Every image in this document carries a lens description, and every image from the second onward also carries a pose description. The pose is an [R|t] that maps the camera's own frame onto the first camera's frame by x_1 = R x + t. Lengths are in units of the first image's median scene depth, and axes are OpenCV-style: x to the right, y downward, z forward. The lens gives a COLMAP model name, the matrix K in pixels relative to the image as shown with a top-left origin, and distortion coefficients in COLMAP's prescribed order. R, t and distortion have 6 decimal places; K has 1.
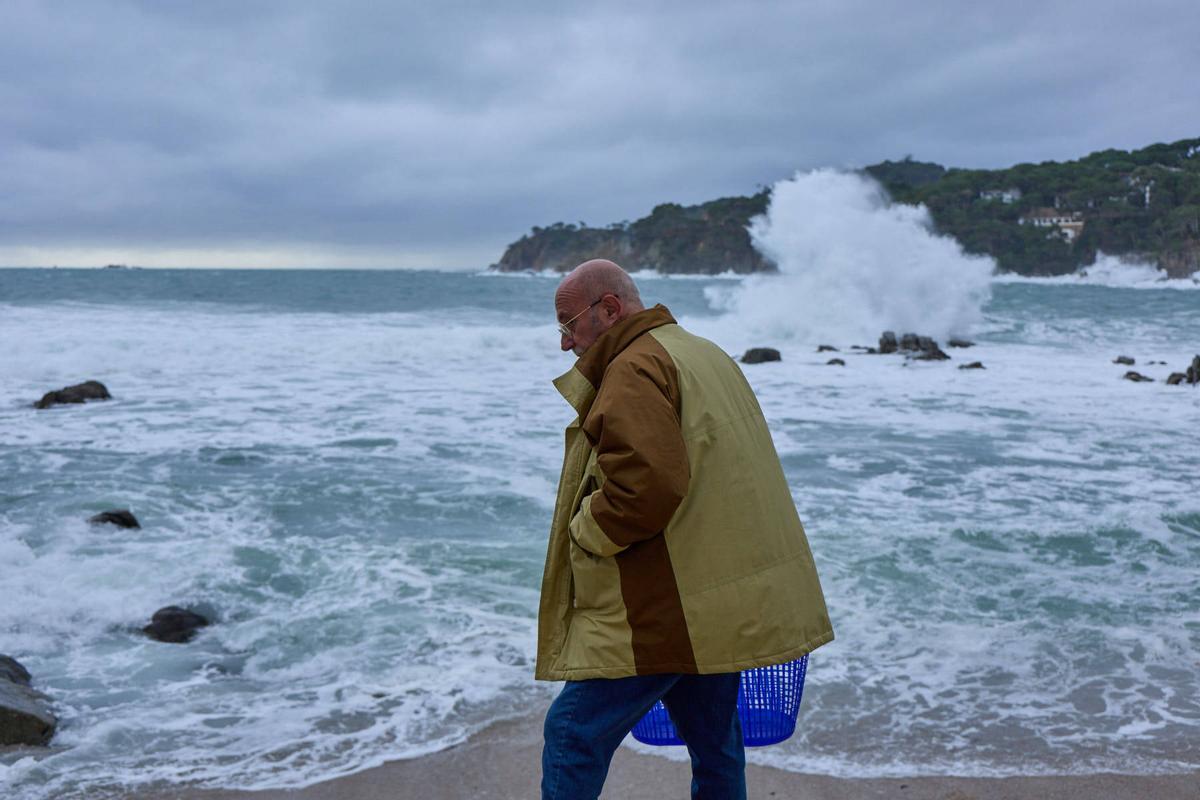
lens RADIAL K [[1045.9, 0, 552.3], [0, 1045.9, 387.4], [0, 0, 1]] dist [-0.011682, -0.000065]
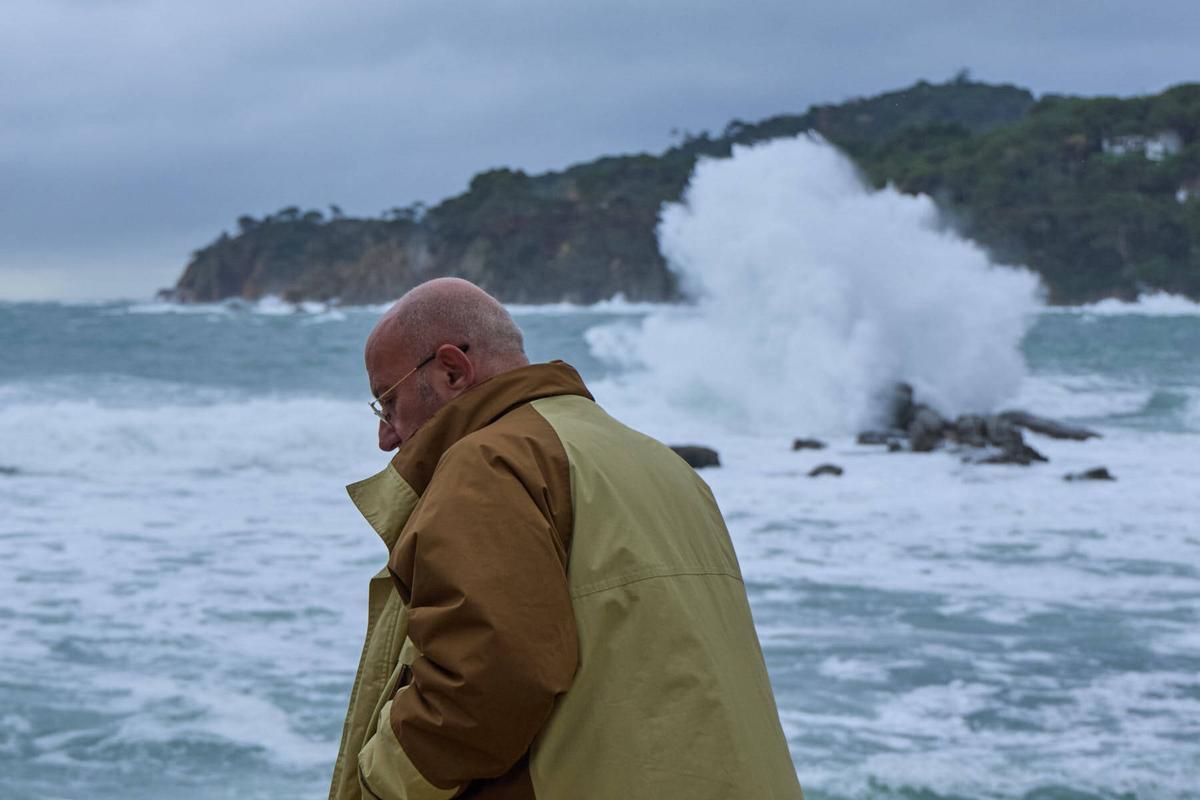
lens RADIAL K [[841.5, 0, 600.0], [0, 841.5, 400.0], [0, 0, 1]] dist [0.008985, 0.006327]
pose [[0.999567, -0.013075, 0.026367, 0.147592], [0.013193, 0.999904, -0.004319, -0.059410], [-0.026308, 0.004665, 0.999643, 0.584348]]
